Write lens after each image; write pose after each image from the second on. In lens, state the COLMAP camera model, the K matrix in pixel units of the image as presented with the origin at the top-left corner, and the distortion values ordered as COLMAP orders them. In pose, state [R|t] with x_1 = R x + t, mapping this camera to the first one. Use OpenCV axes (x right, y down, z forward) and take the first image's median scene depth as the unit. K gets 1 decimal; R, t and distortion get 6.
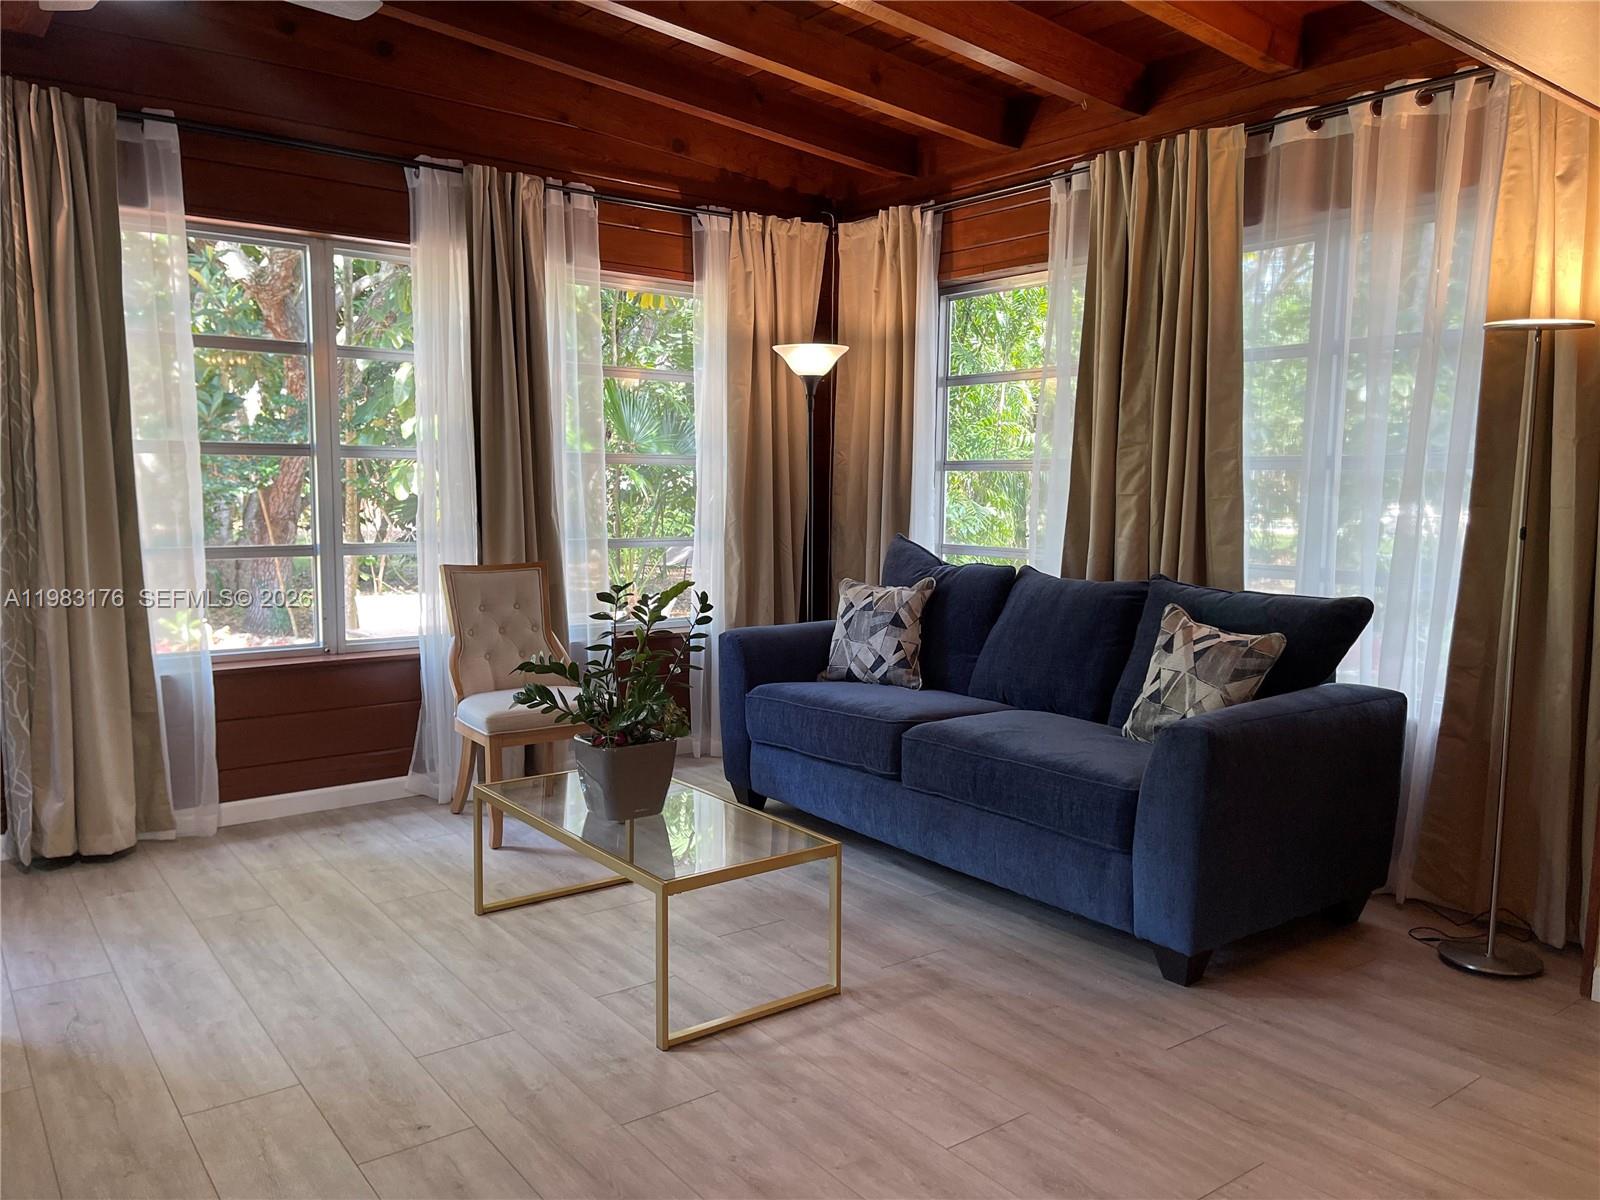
lens RADIAL K [[1205.6, 0, 809.3], [0, 1205.6, 597.9], [0, 0, 1]] dist [0.082841, -0.114409]
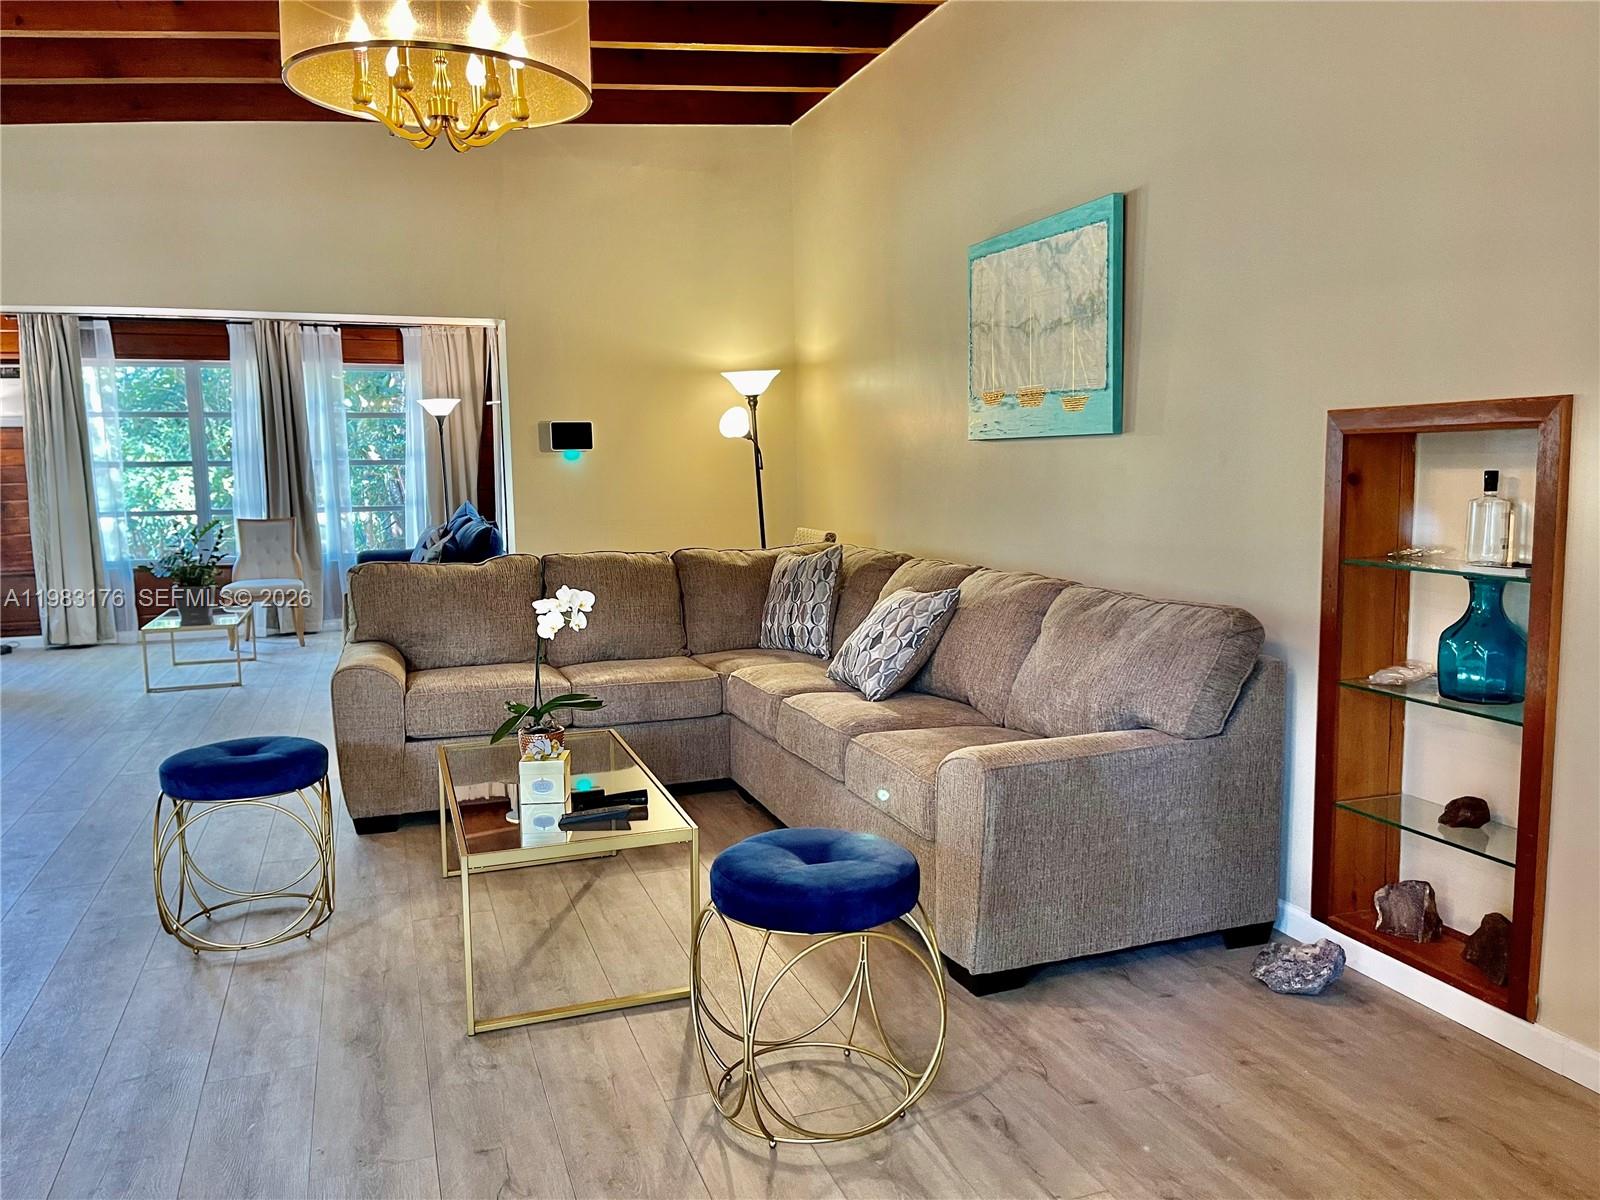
lens RADIAL K [[1205.6, 0, 809.3], [0, 1205.6, 597.9], [0, 0, 1]] dist [0.082841, -0.114409]
pose [[0.952767, 0.010239, -0.303530, 1.343061], [-0.005910, 0.999867, 0.015178, 0.074421], [0.303645, -0.012667, 0.952701, -0.719848]]
